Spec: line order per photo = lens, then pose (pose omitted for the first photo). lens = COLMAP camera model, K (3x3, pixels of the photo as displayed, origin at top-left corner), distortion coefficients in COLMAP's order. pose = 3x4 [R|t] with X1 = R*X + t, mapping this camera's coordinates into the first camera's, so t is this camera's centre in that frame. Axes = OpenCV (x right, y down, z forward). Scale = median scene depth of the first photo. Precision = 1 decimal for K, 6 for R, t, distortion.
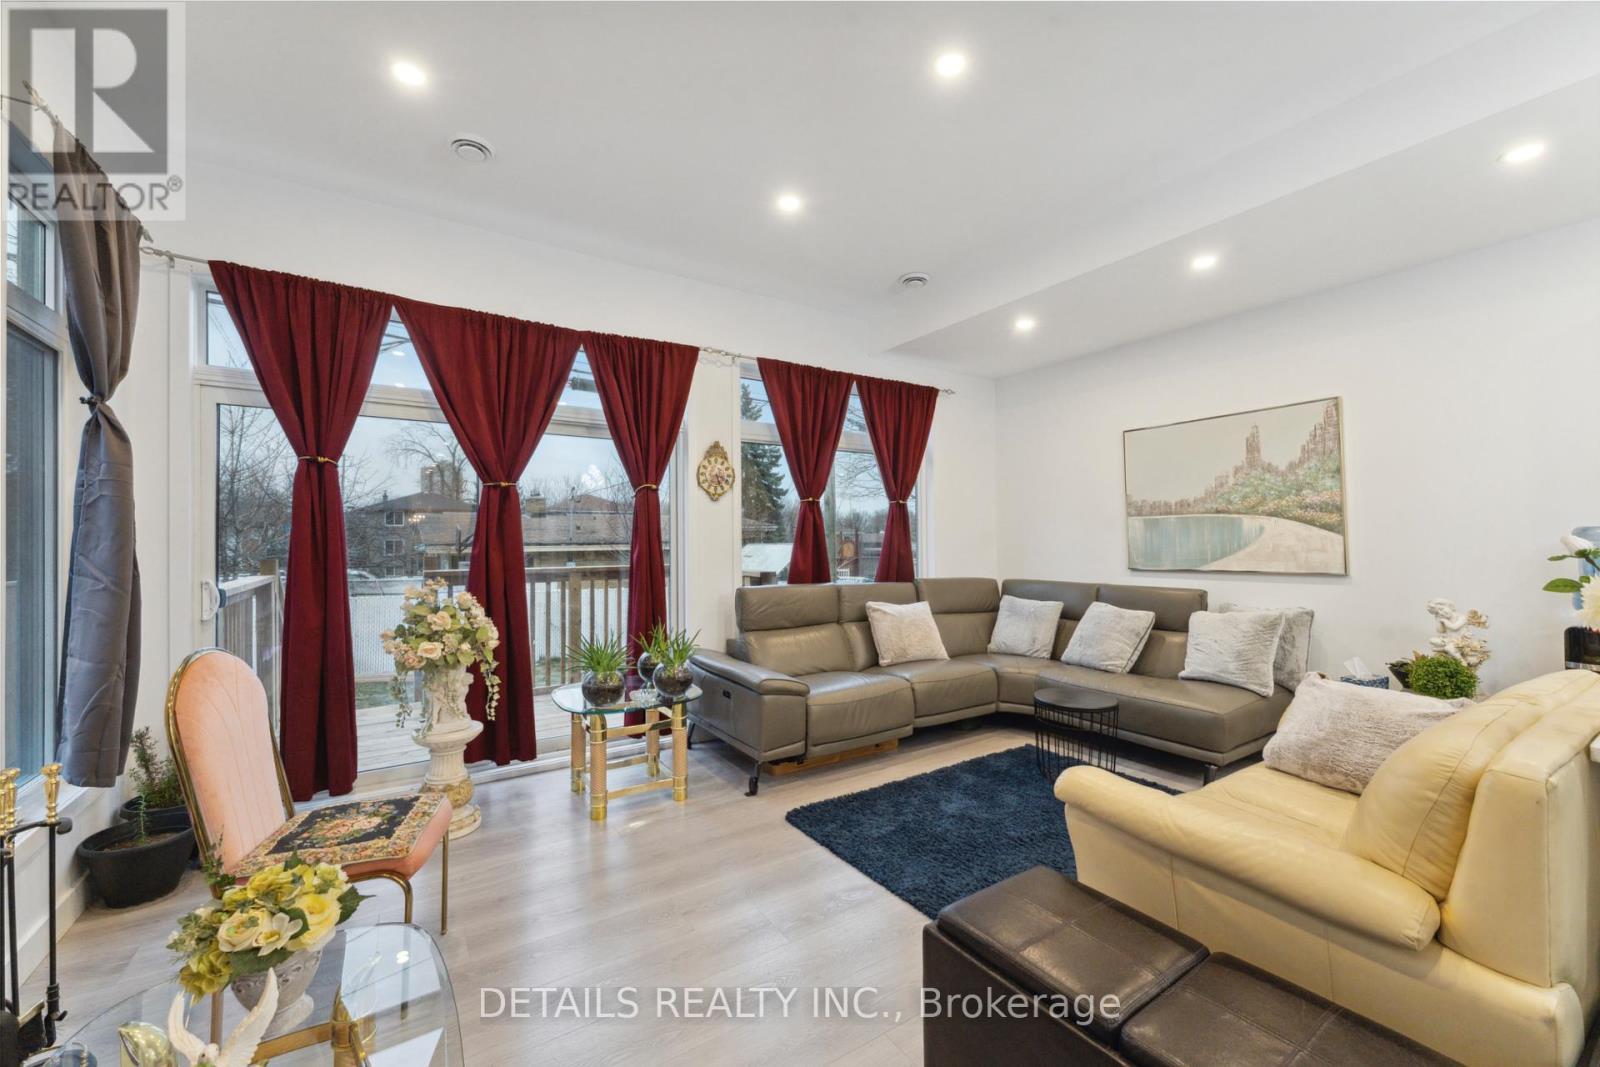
lens RADIAL K [[629.1, 0, 800.8], [0, 629.1, 537.3], [0, 0, 1]] dist [-0.004585, -0.000067]
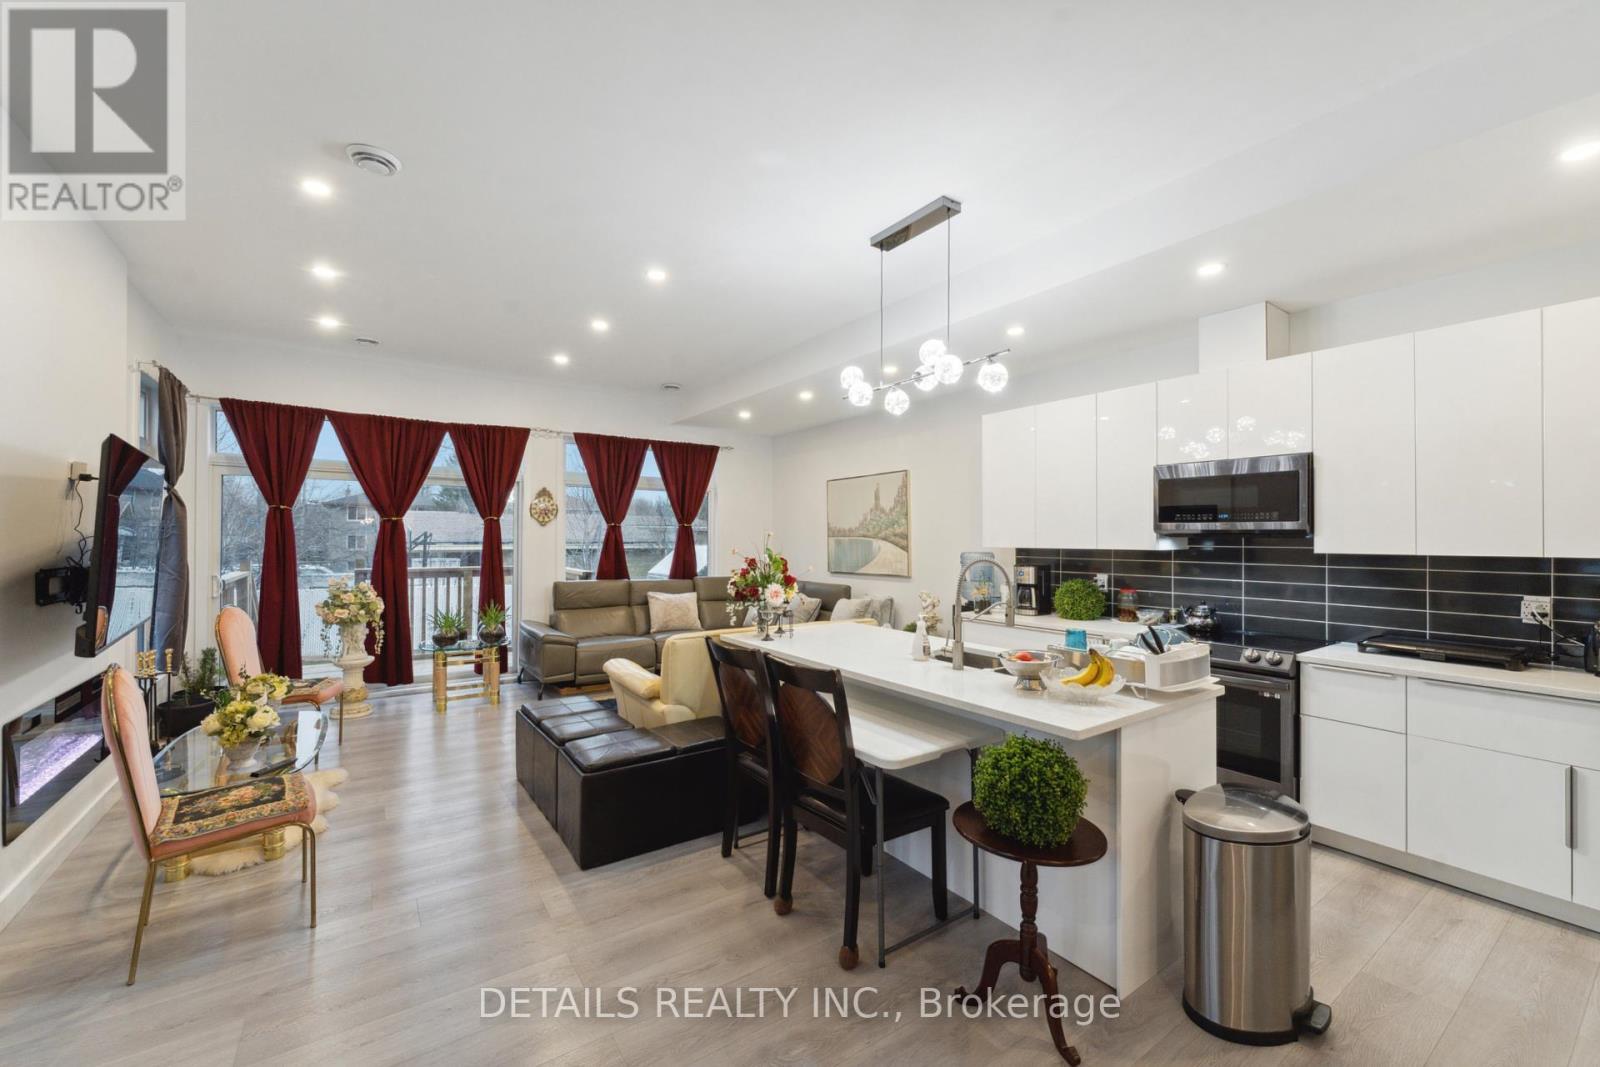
lens RADIAL K [[629.1, 0, 797.9], [0, 629.1, 535.4], [0, 0, 1]] dist [-0.004585, -0.000067]
pose [[0.999263, 0.009666, 0.037136, 0.460253], [-0.009671, 0.999953, -0.000050, -0.042792], [-0.037135, -0.000309, 0.999310, -0.606062]]
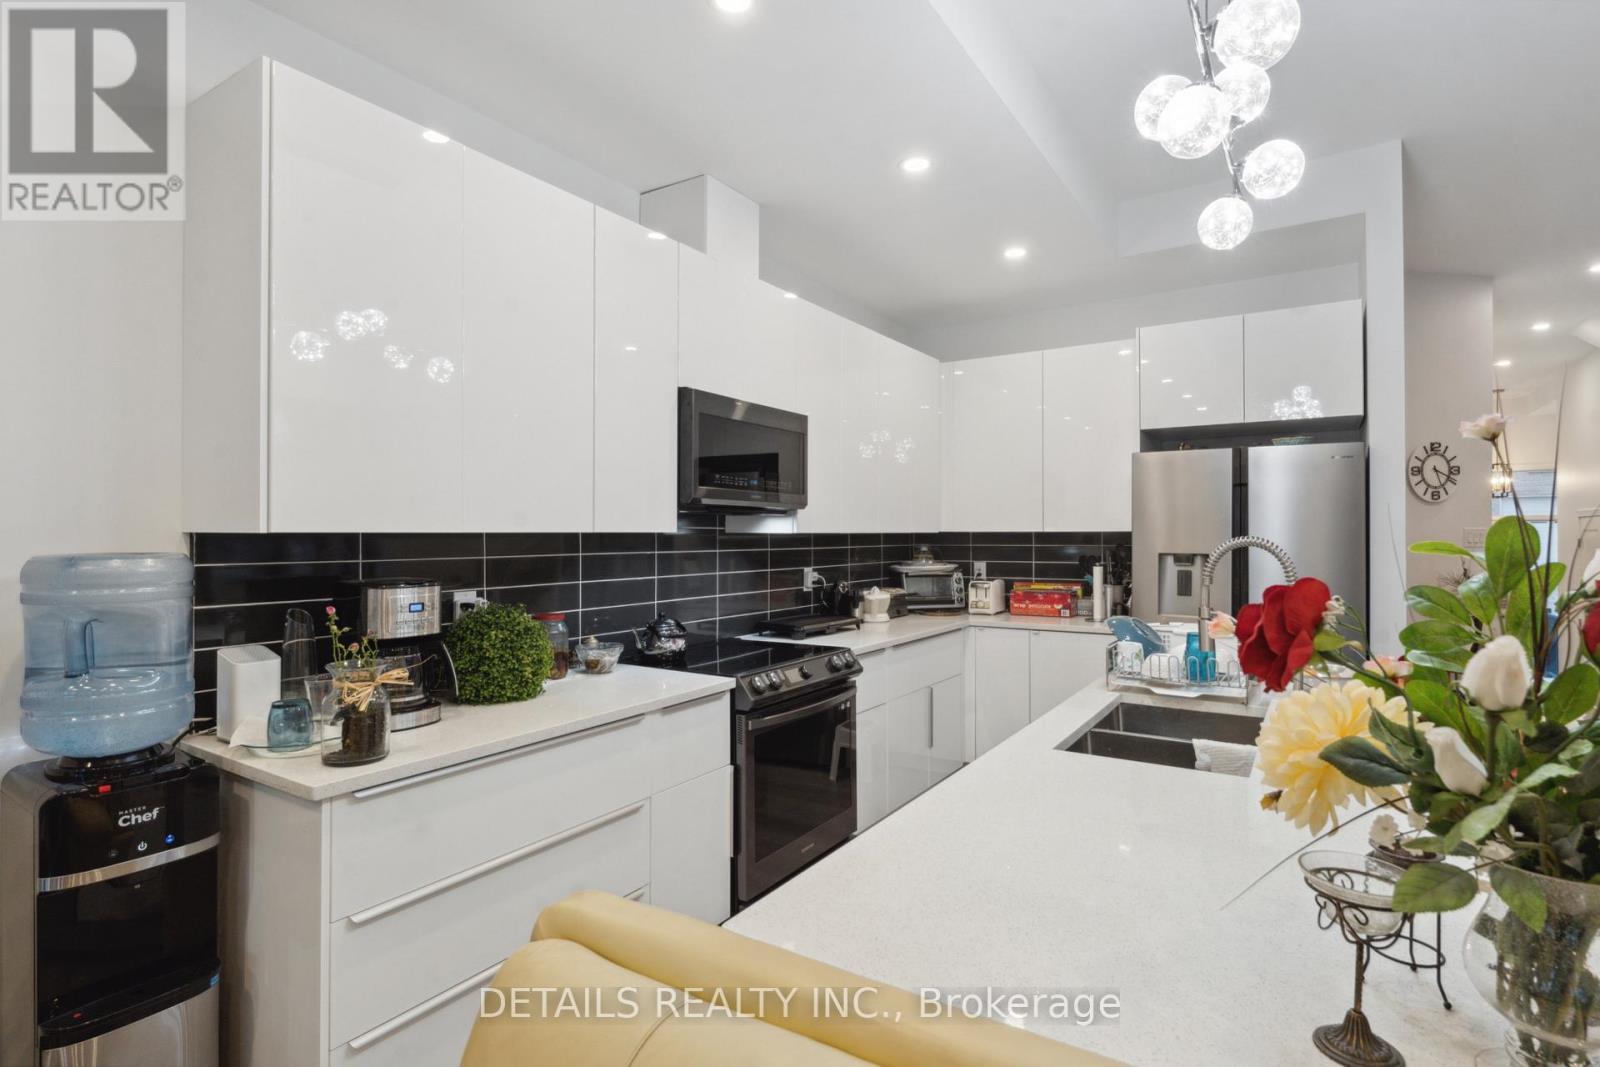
lens RADIAL K [[796.3, 0, 806.4], [0, 796.3, 530.0], [0, 0, 1]] dist [-0.007463, -0.001232]
pose [[-0.423255, 0.011070, 0.905943, 0.361234], [0.000153, 0.999926, -0.012147, -0.019710], [-0.906010, -0.005003, -0.423226, 0.519385]]
